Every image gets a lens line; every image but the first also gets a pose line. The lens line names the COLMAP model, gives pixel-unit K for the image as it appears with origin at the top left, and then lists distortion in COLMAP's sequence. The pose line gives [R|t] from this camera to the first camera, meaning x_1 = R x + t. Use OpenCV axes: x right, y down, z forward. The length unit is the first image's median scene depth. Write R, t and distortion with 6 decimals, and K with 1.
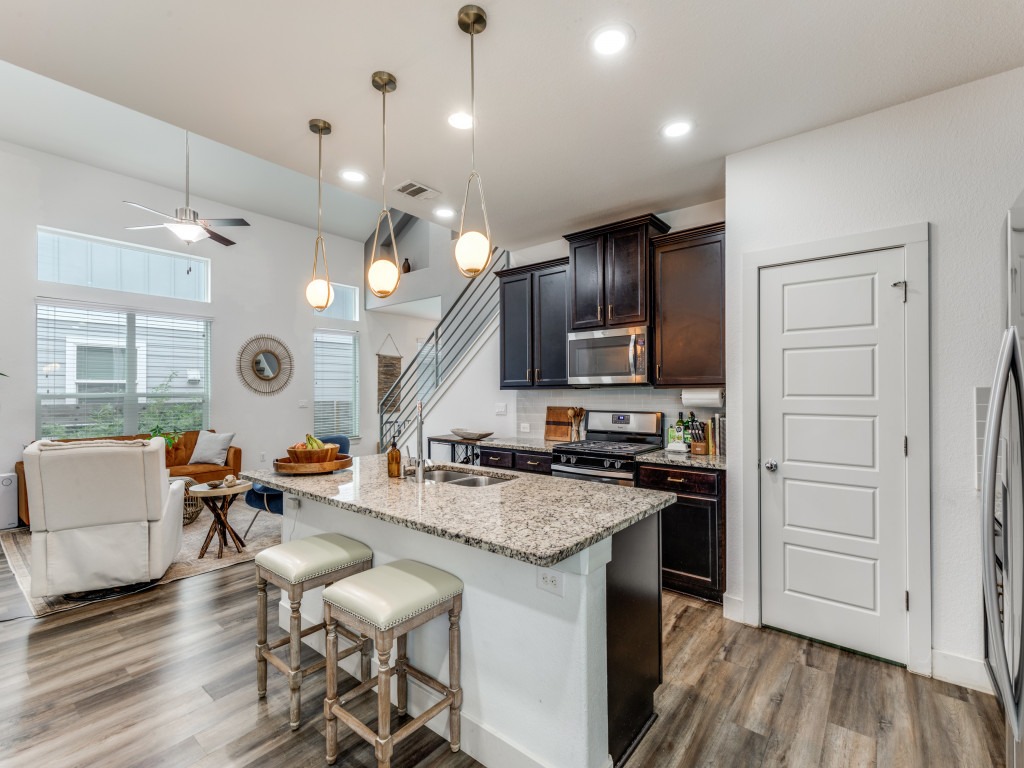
lens RADIAL K [[464.6, 0, 517.4], [0, 464.6, 388.2], [0, 0, 1]] dist [0.004754, -0.002189]
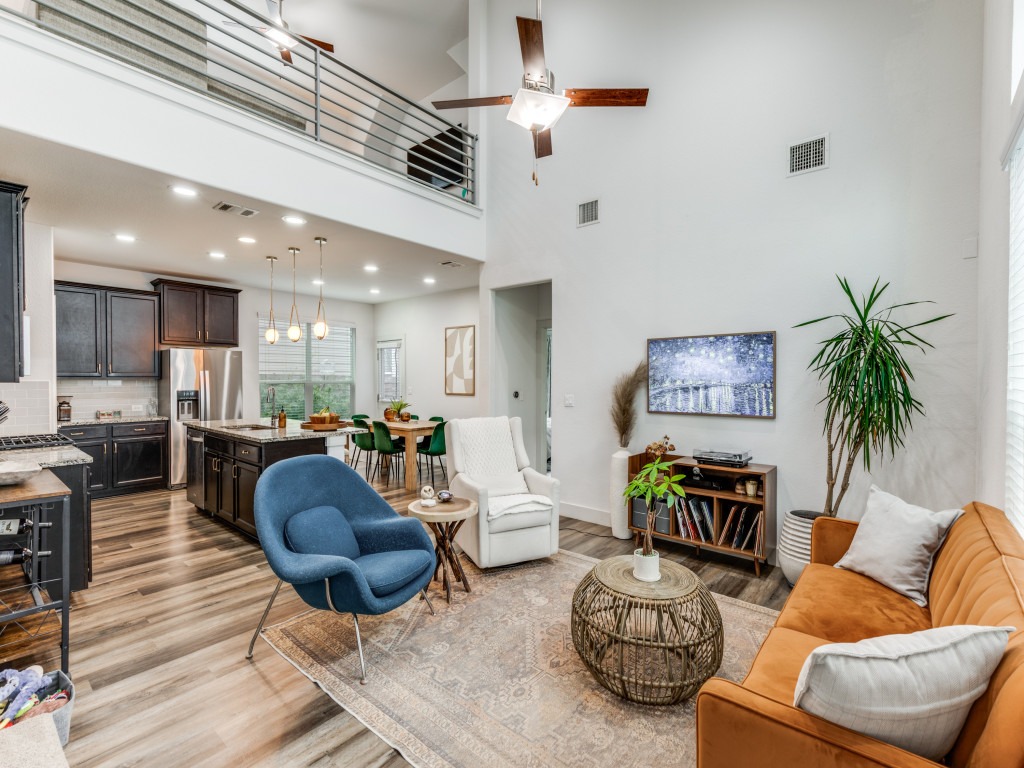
lens RADIAL K [[464.6, 0, 519.0], [0, 464.6, 382.5], [0, 0, 1]] dist [0.004754, -0.002189]
pose [[-0.999849, 0.001121, 0.017322, -0.853974], [0.001184, 0.999993, 0.003660, 0.002122], [-0.017317, 0.003680, -0.999843, 1.948068]]
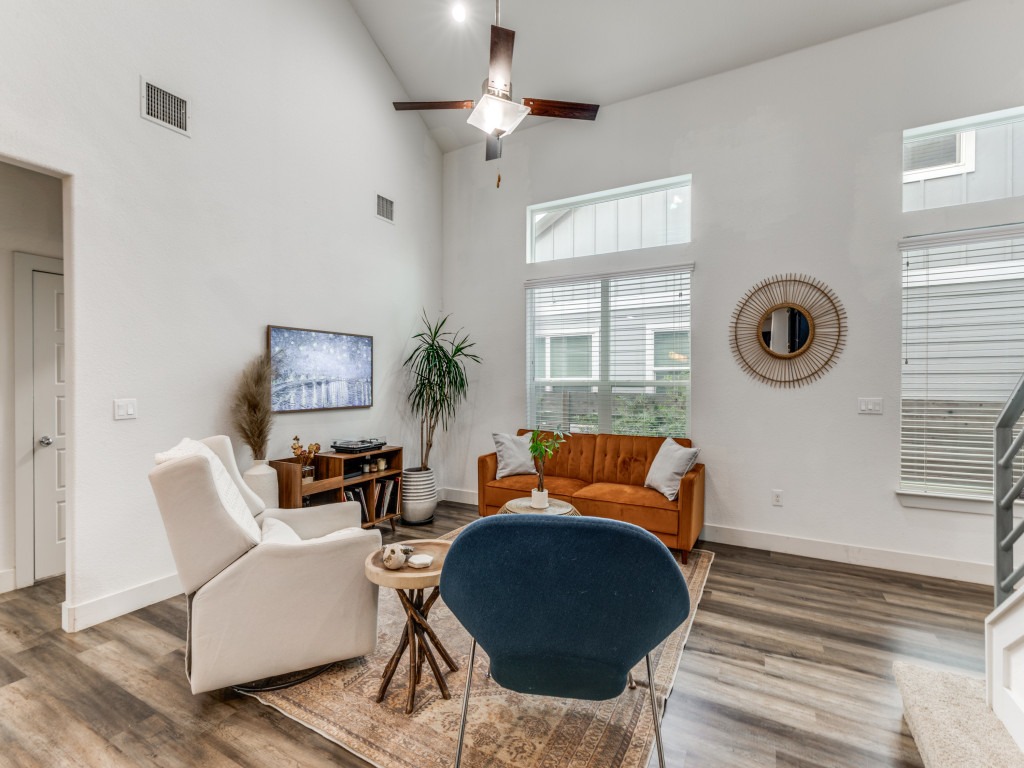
lens RADIAL K [[464.6, 0, 515.9], [0, 464.6, 387.7], [0, 0, 1]] dist [0.004754, -0.002189]
pose [[0.182223, 0.018014, -0.983092, -0.117067], [0.001988, 0.999823, 0.018689, 0.010773], [0.983255, -0.005360, 0.182155, 1.112660]]
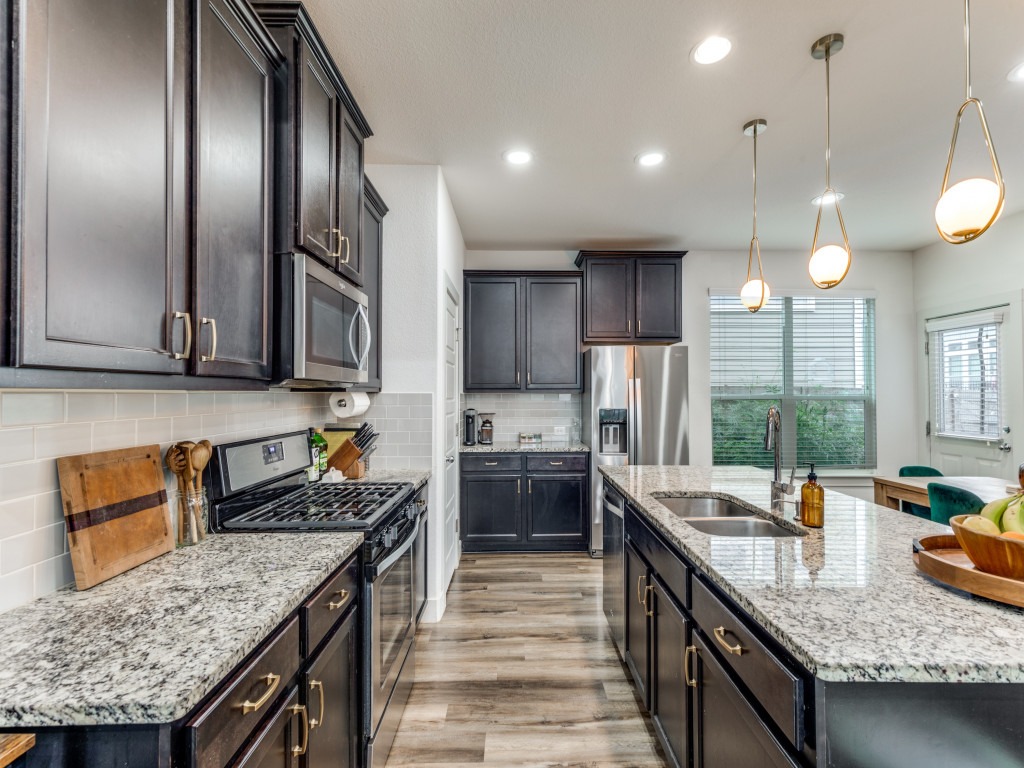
lens RADIAL K [[464.6, 0, 527.9], [0, 464.6, 395.6], [0, 0, 1]] dist [0.004754, -0.002189]
pose [[-0.652301, 0.001645, 0.757958, -0.344668], [-0.001656, 0.999992, -0.003595, 0.008249], [-0.757958, -0.003600, -0.652293, 1.177710]]
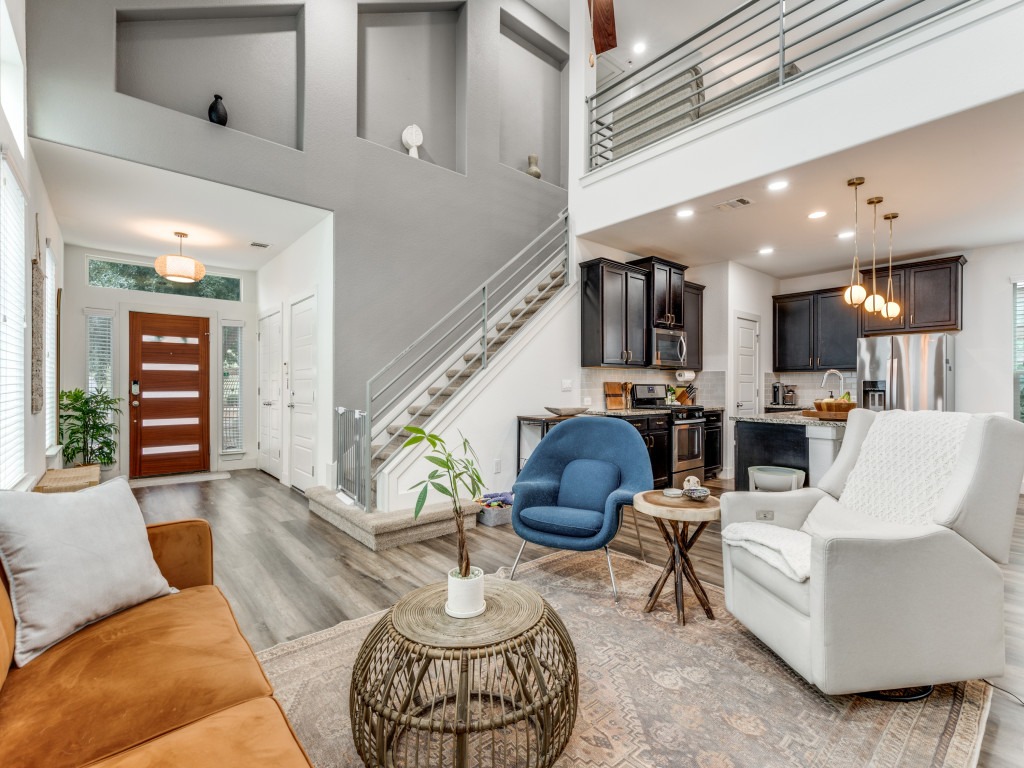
lens RADIAL K [[464.6, 0, 521.7], [0, 464.6, 386.1], [0, 0, 1]] dist [0.004754, -0.002189]
pose [[0.181076, 0.007663, 0.983439, -1.405000], [-0.007157, 0.999953, -0.006474, 0.071456], [-0.983443, -0.005866, 0.181122, 1.201978]]
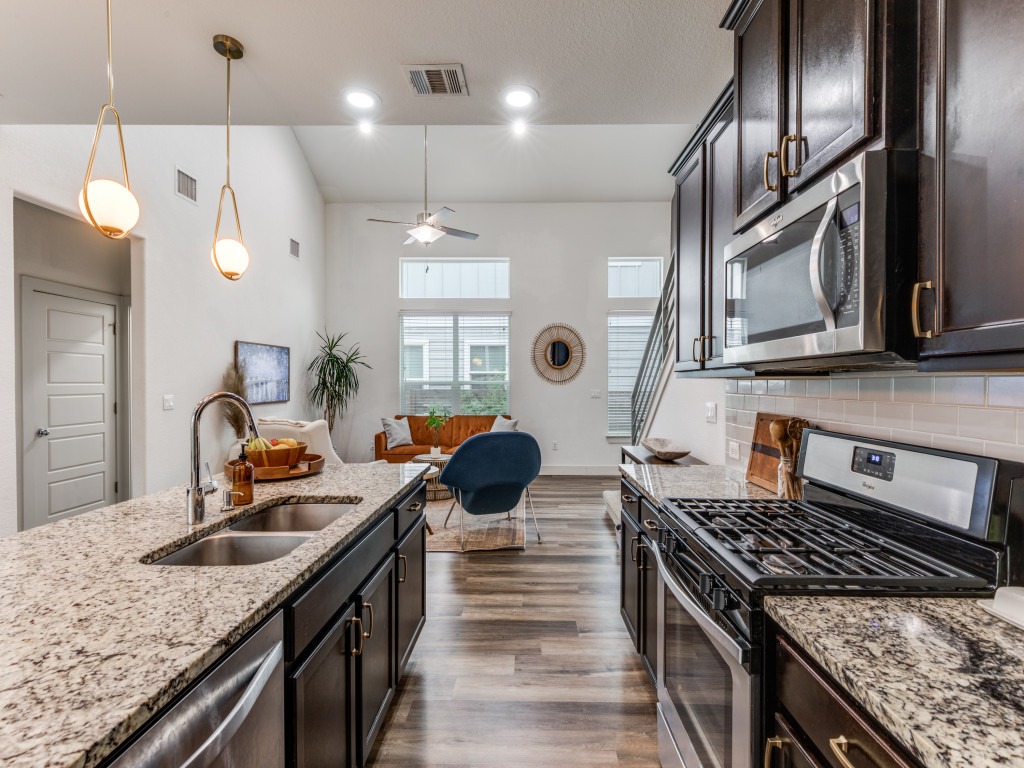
lens RADIAL K [[464.6, 0, 516.6], [0, 464.6, 388.3], [0, 0, 1]] dist [0.004754, -0.002189]
pose [[0.613026, 0.017083, -0.789878, 0.354061], [0.000117, 0.999764, 0.021713, 0.003767], [0.790063, -0.013403, 0.612879, 0.606167]]
